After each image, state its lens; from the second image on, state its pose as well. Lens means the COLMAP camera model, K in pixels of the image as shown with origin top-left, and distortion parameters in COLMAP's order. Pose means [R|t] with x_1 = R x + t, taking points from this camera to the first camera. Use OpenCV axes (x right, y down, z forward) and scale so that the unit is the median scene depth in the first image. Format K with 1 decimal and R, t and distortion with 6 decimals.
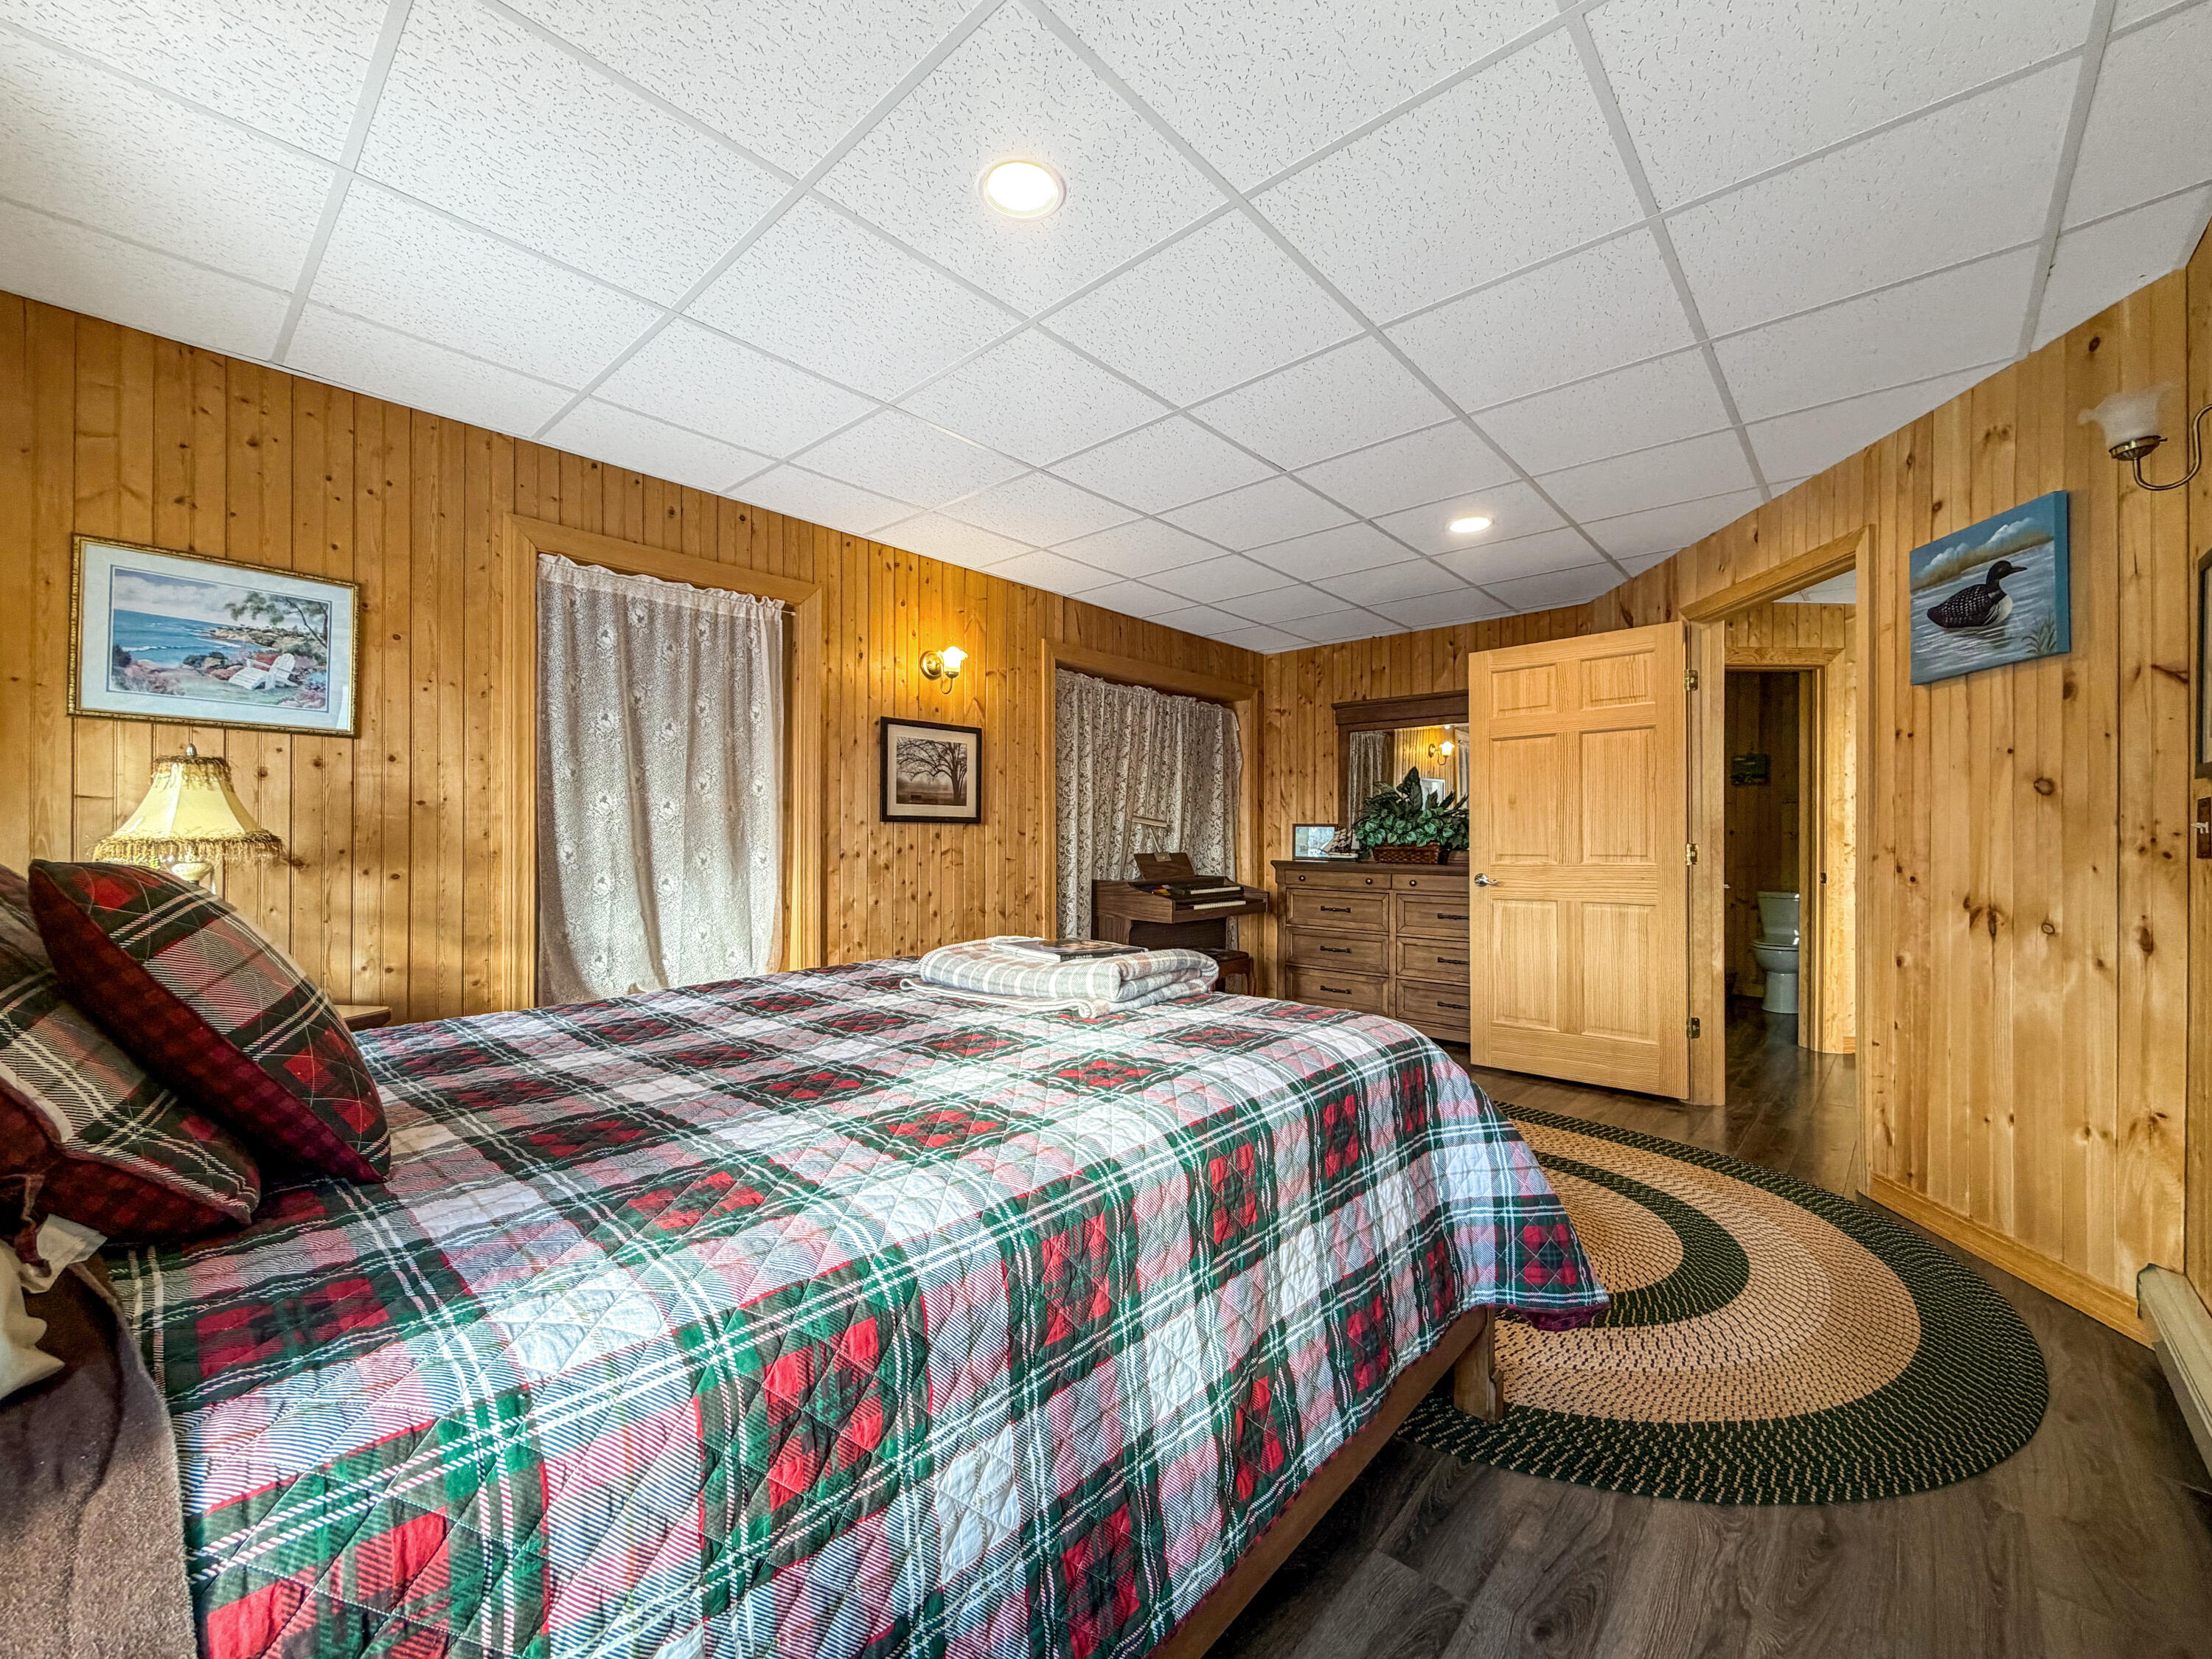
lens RADIAL K [[890.0, 0, 1099.9], [0, 890.0, 817.6], [0, 0, 1]] dist [-0.000474, 0.000194]
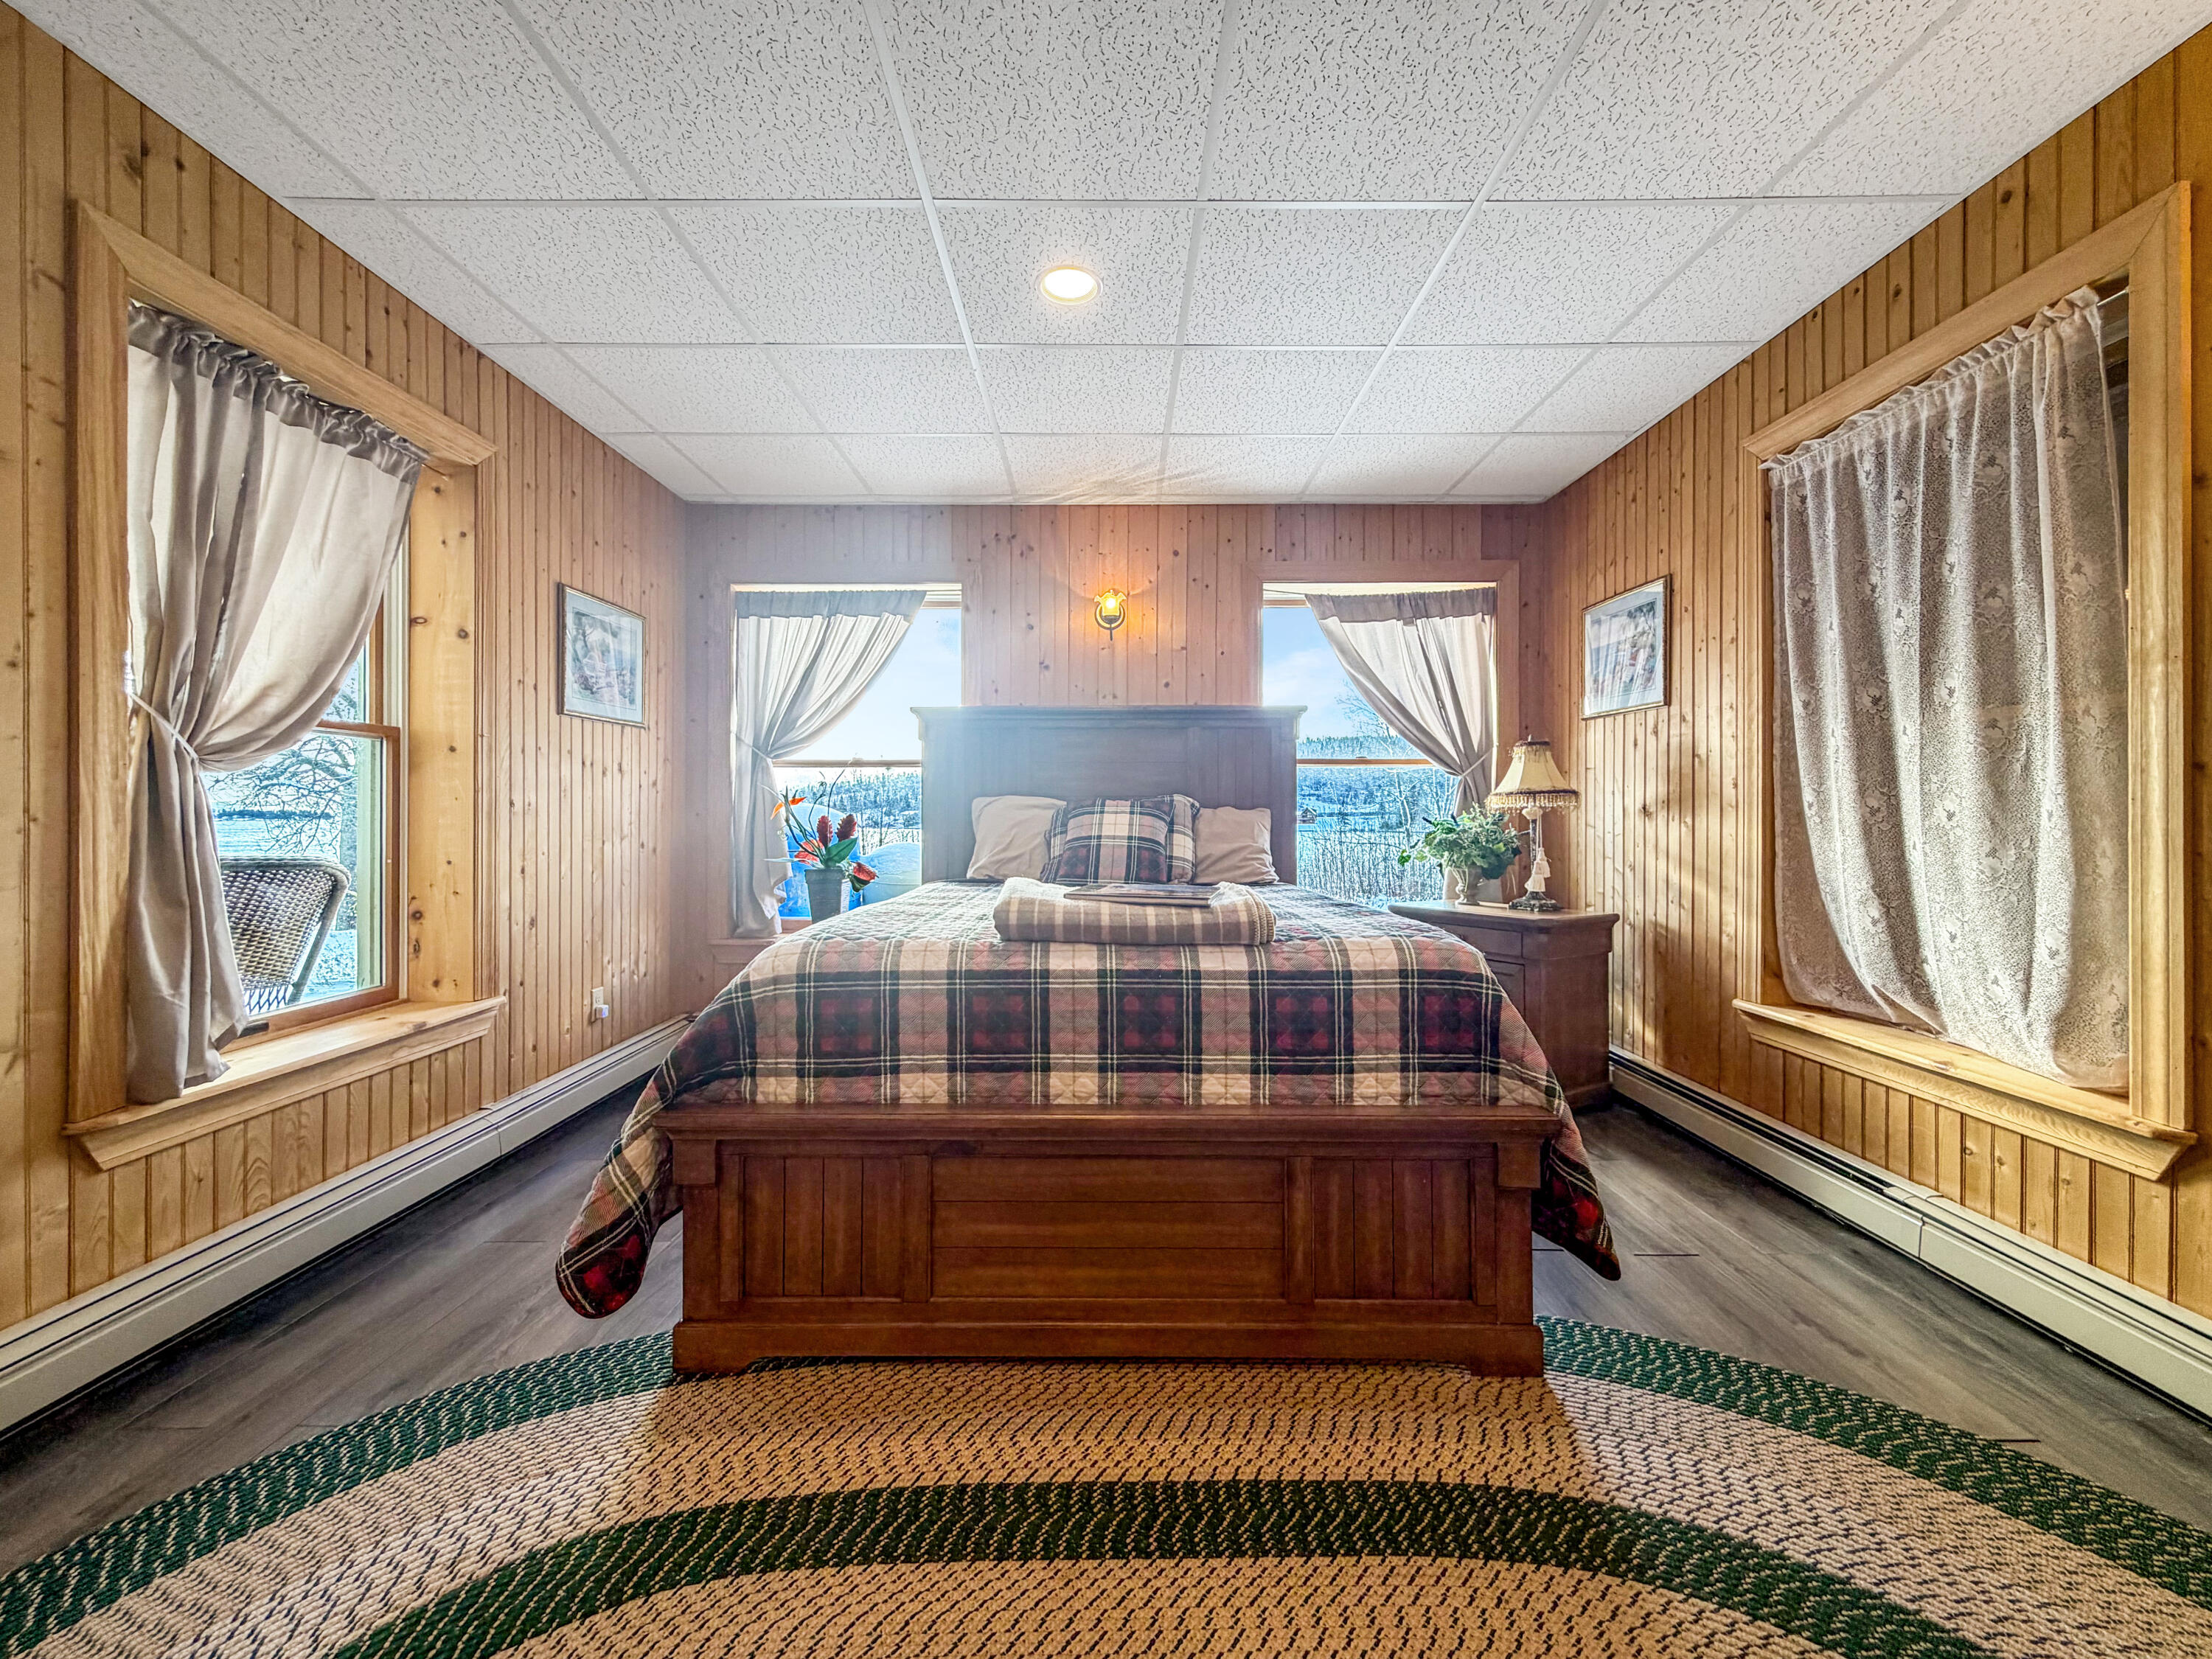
lens RADIAL K [[890.0, 0, 1099.9], [0, 890.0, 817.6], [0, 0, 1]] dist [-0.000474, 0.000194]
pose [[-0.752921, 0.000112, -0.658111, 0.441069], [0.012675, 0.999817, -0.014330, 0.057567], [0.657989, -0.019131, -0.752784, 1.188586]]
